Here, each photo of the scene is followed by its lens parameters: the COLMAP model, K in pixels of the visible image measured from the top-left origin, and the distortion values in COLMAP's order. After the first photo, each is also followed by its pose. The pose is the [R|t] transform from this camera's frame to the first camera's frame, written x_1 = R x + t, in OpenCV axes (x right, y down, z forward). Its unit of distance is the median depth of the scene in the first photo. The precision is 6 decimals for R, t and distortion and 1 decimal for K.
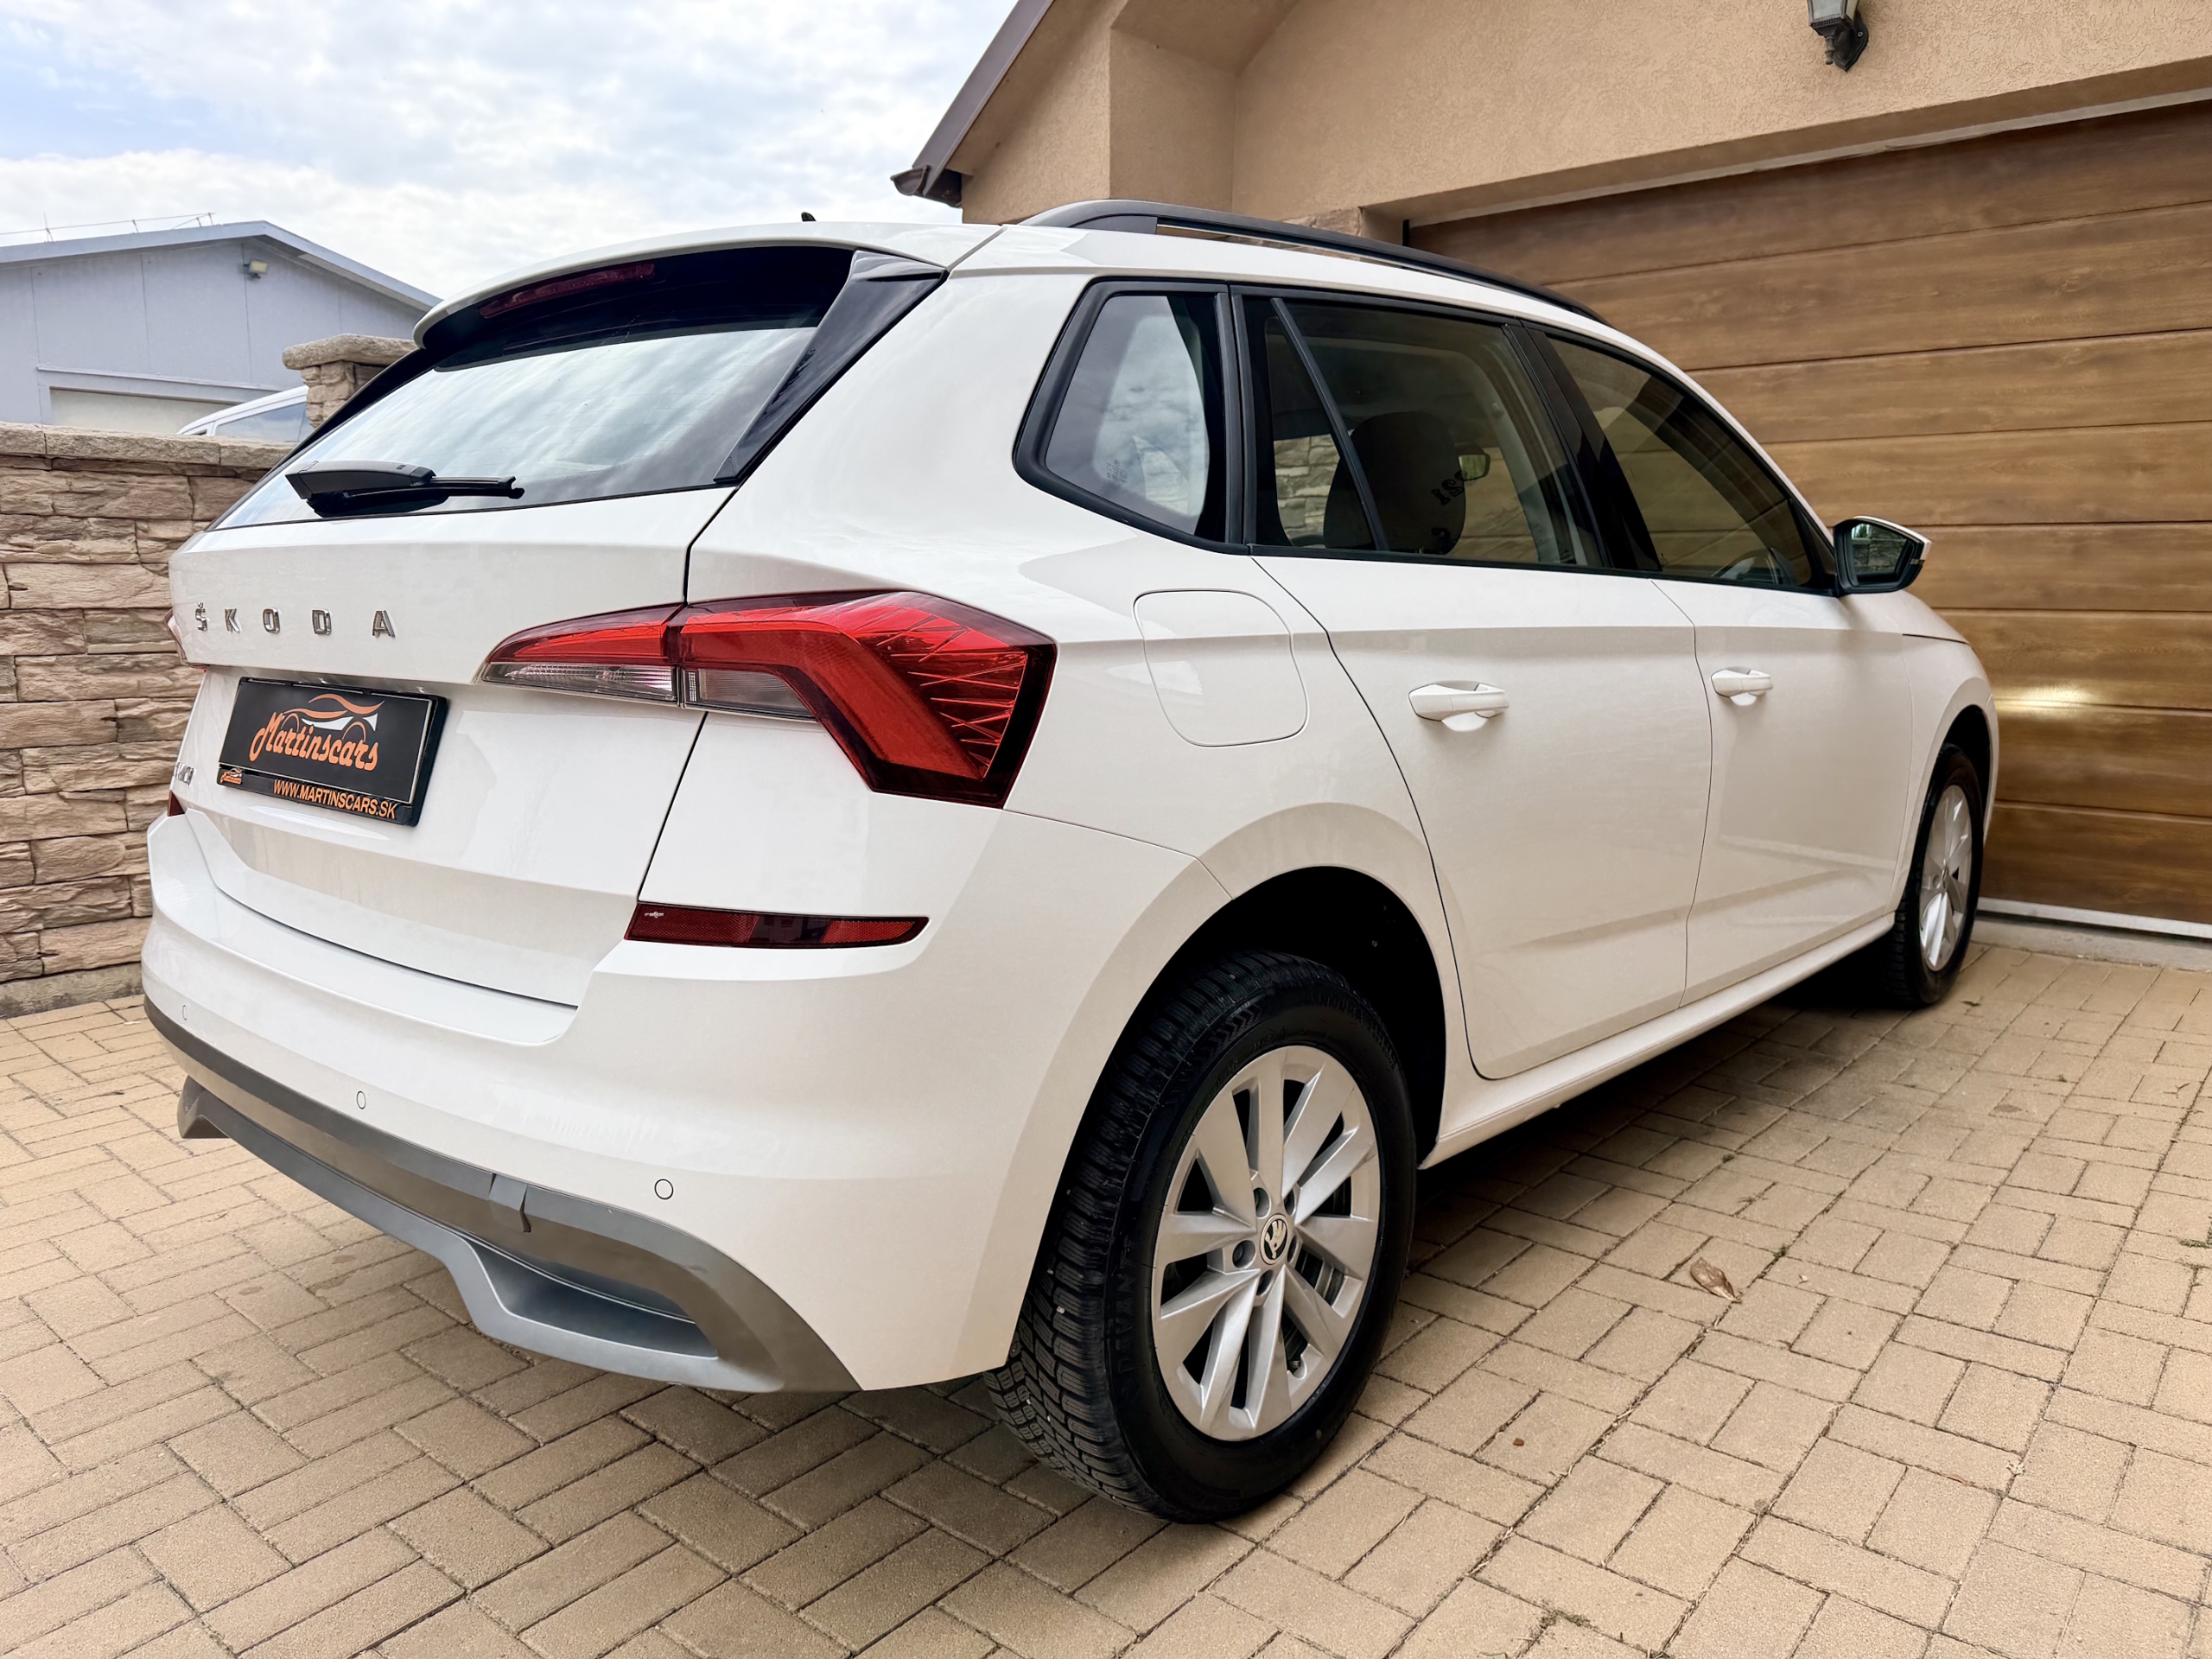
lens RADIAL K [[1586.3, 0, 1102.8], [0, 1586.3, 841.4], [0, 0, 1]] dist [0.008825, -0.009665]
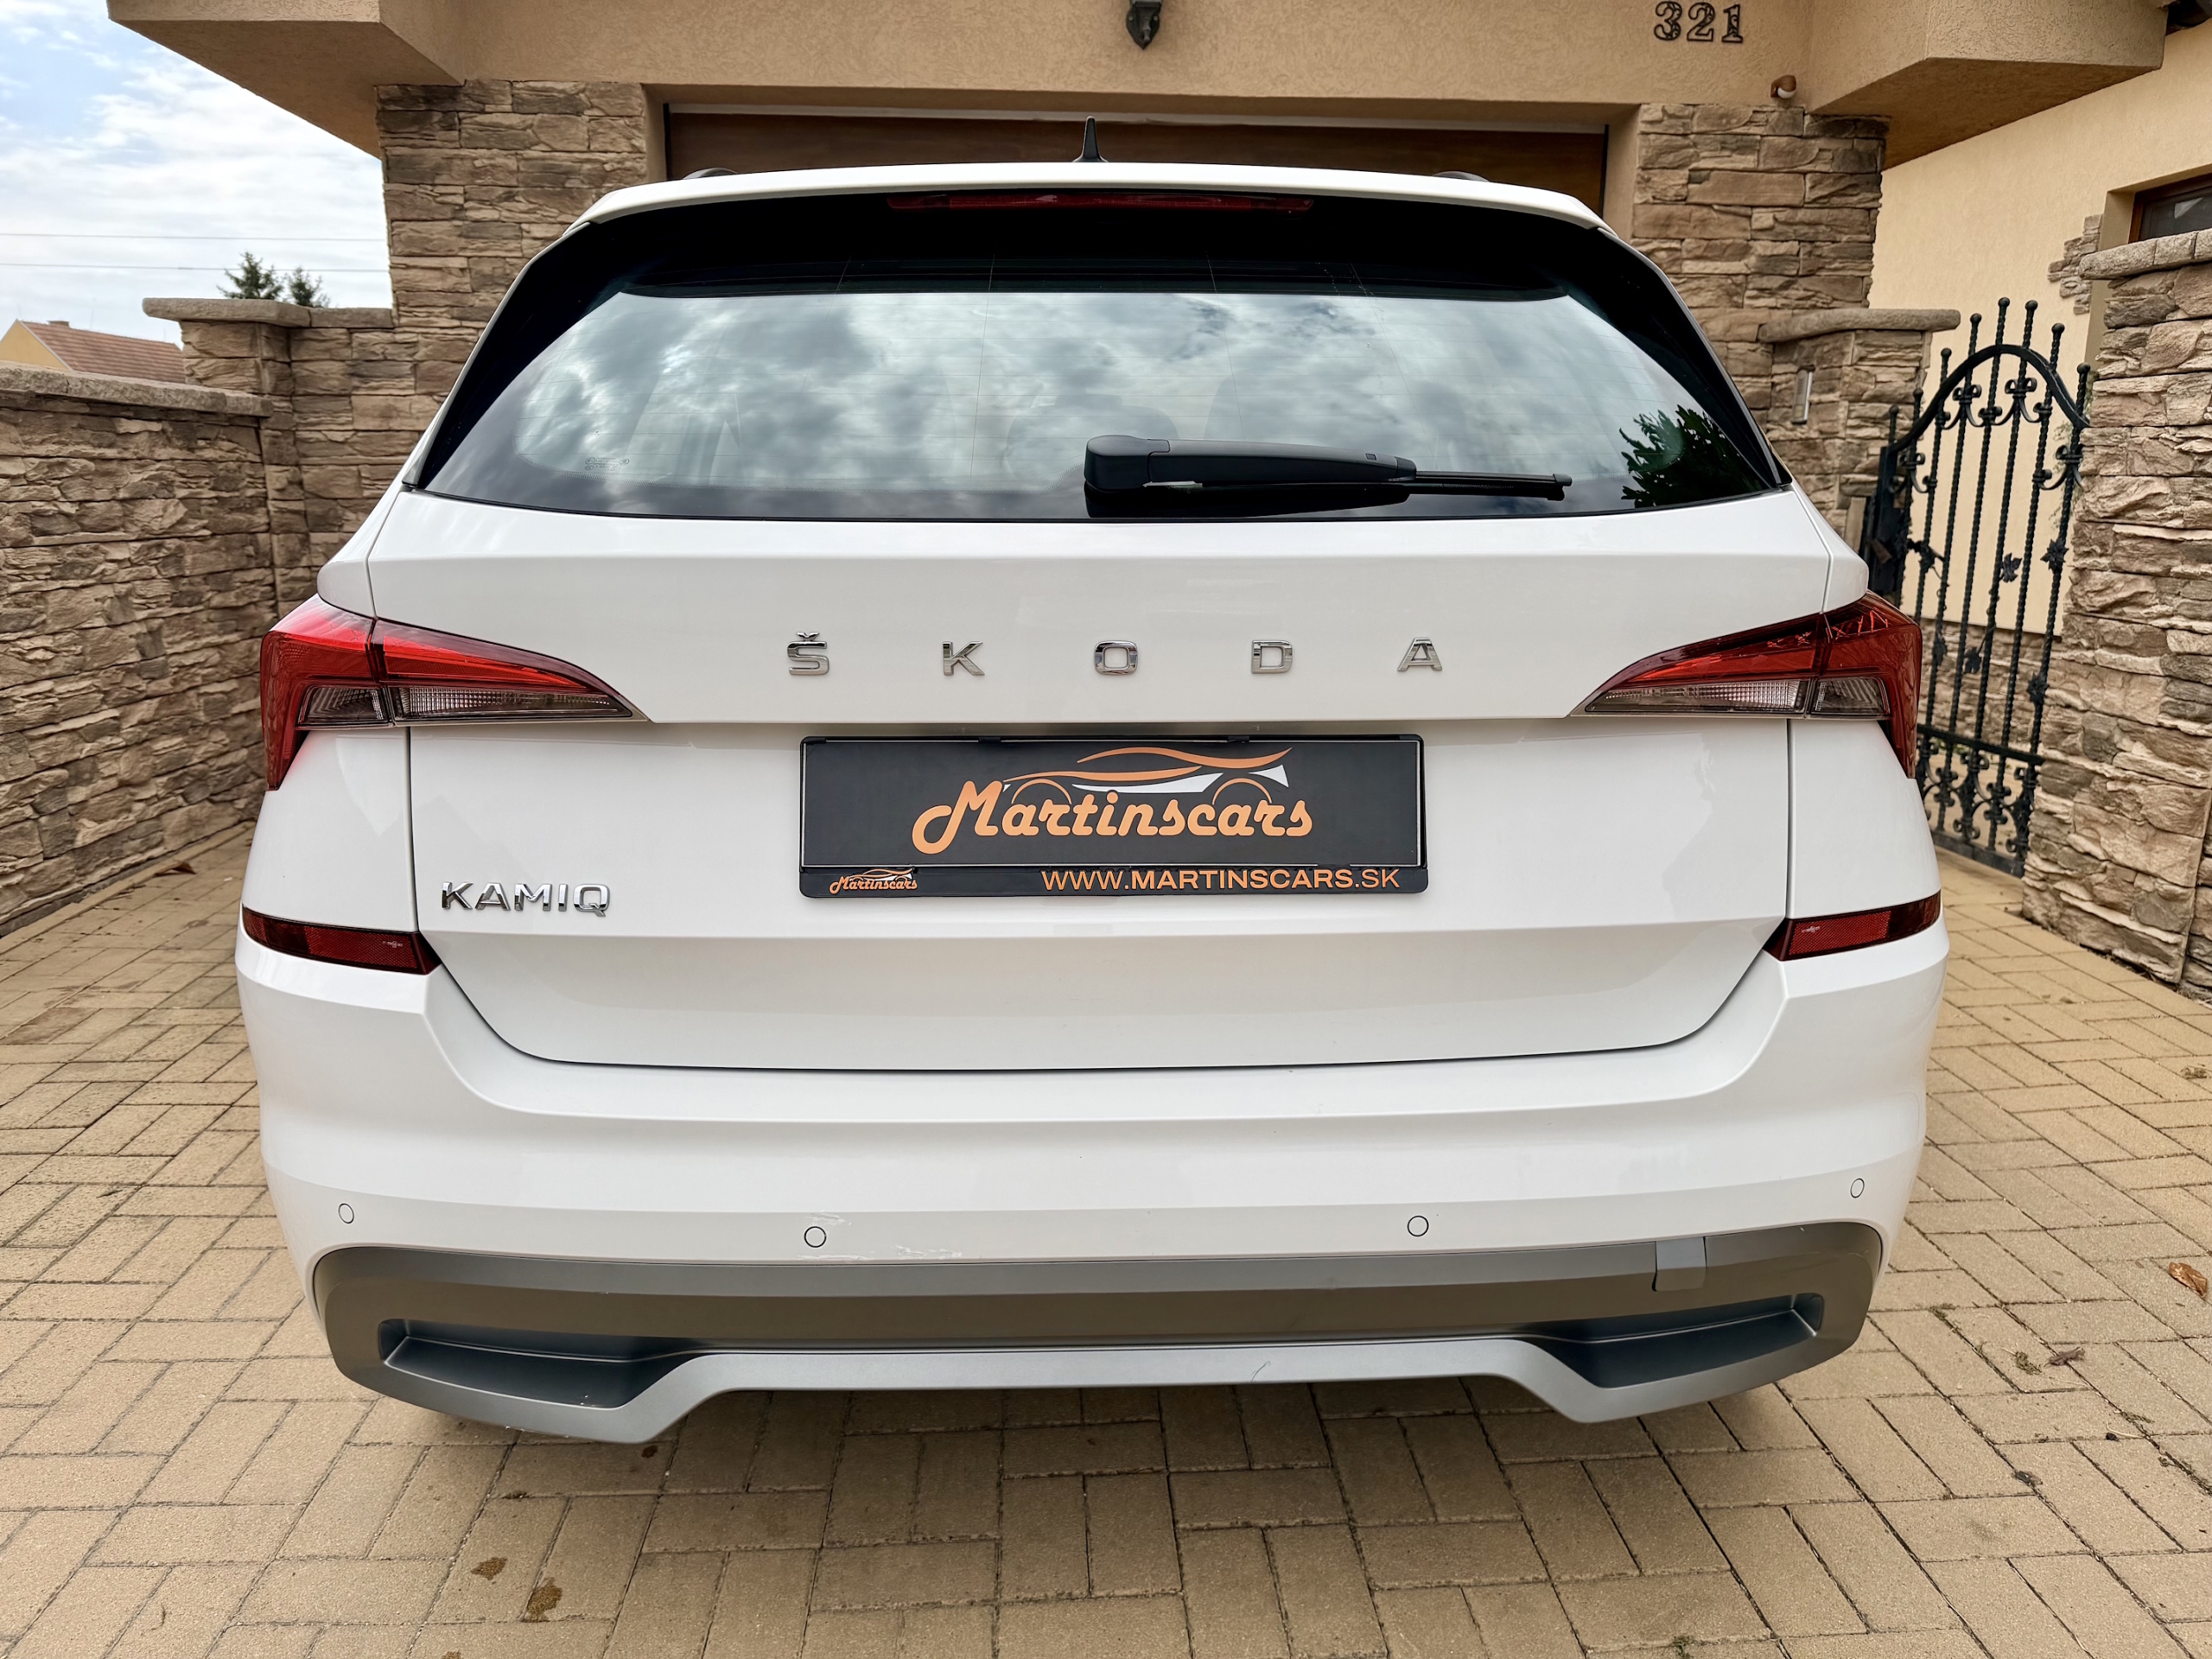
lens RADIAL K [[1593.6, 0, 1103.0], [0, 1593.6, 833.6], [0, 0, 1]] dist [0.023589, -0.038497]
pose [[0.716482, -0.151467, 0.680964, -0.453249], [0.107137, 0.988455, 0.107137, -0.059920], [-0.689330, -0.003806, 0.724438, 0.204730]]
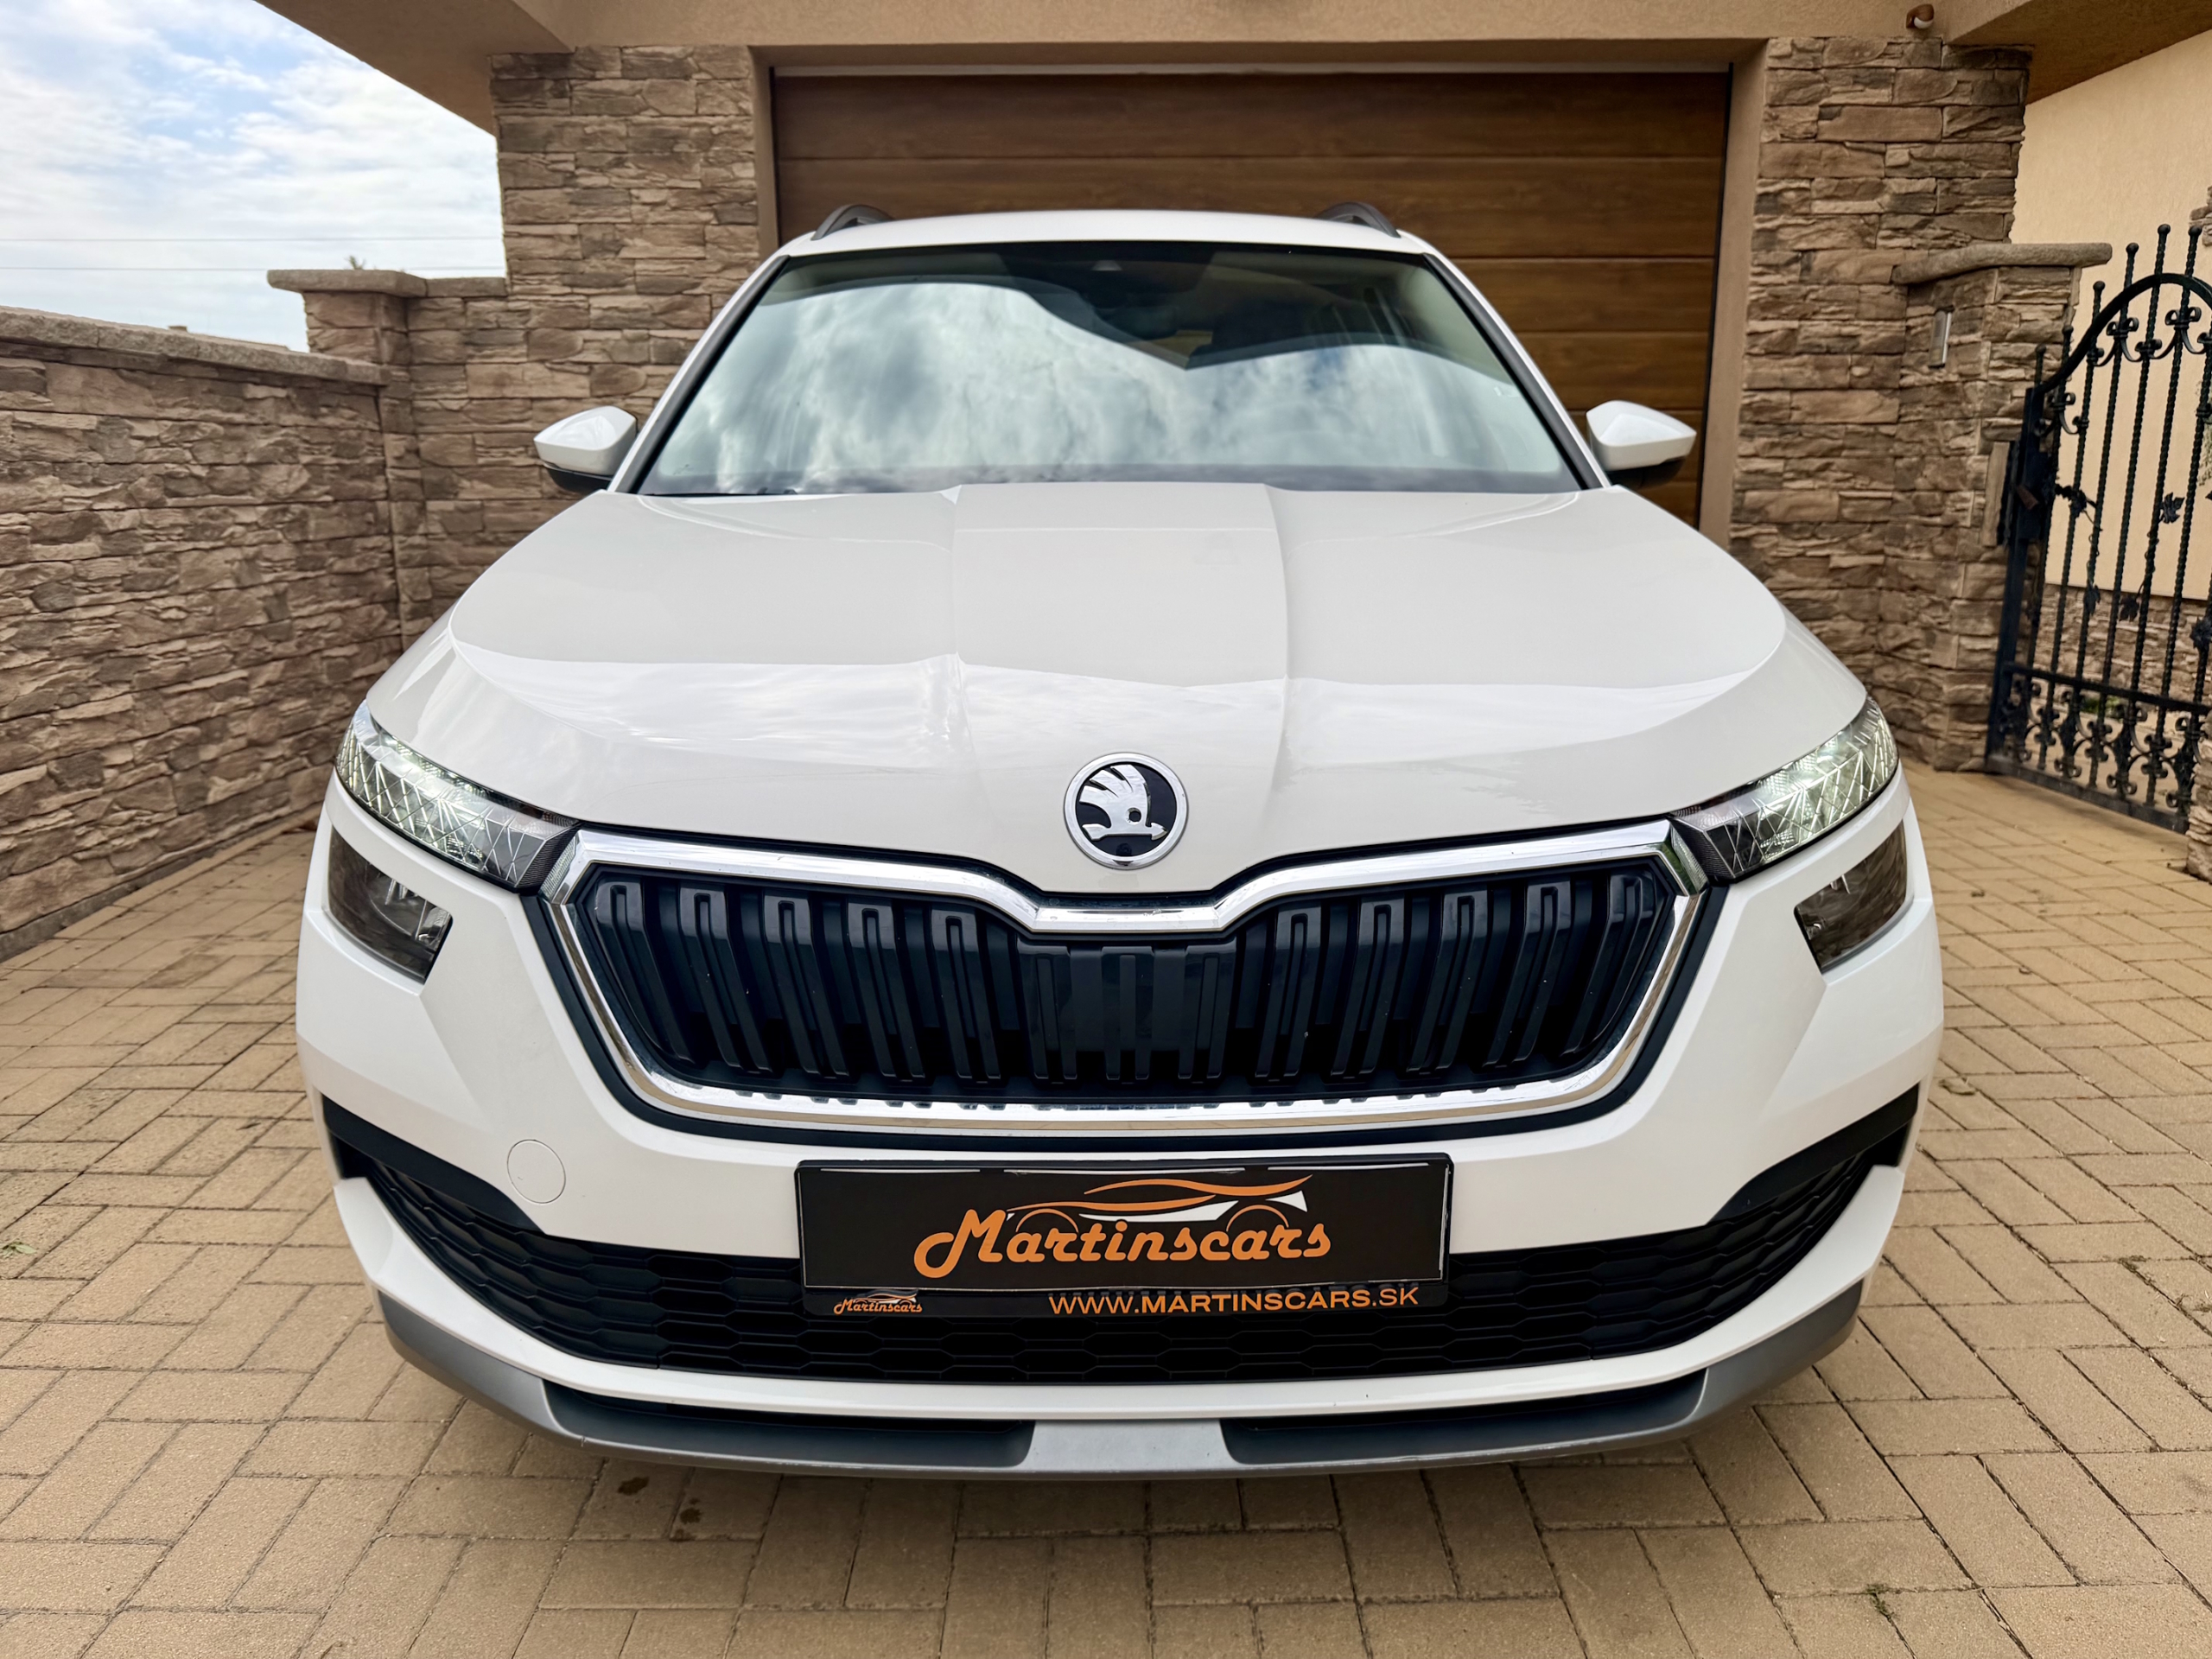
lens RADIAL K [[1593.6, 0, 1092.6], [0, 1593.6, 831.1], [0, 0, 1]] dist [0.023589, -0.038497]
pose [[0.754996, -0.154896, 0.637172, -0.460616], [0.114233, 0.987910, 0.104803, -0.038179], [-0.645703, -0.006340, 0.763562, 0.227655]]
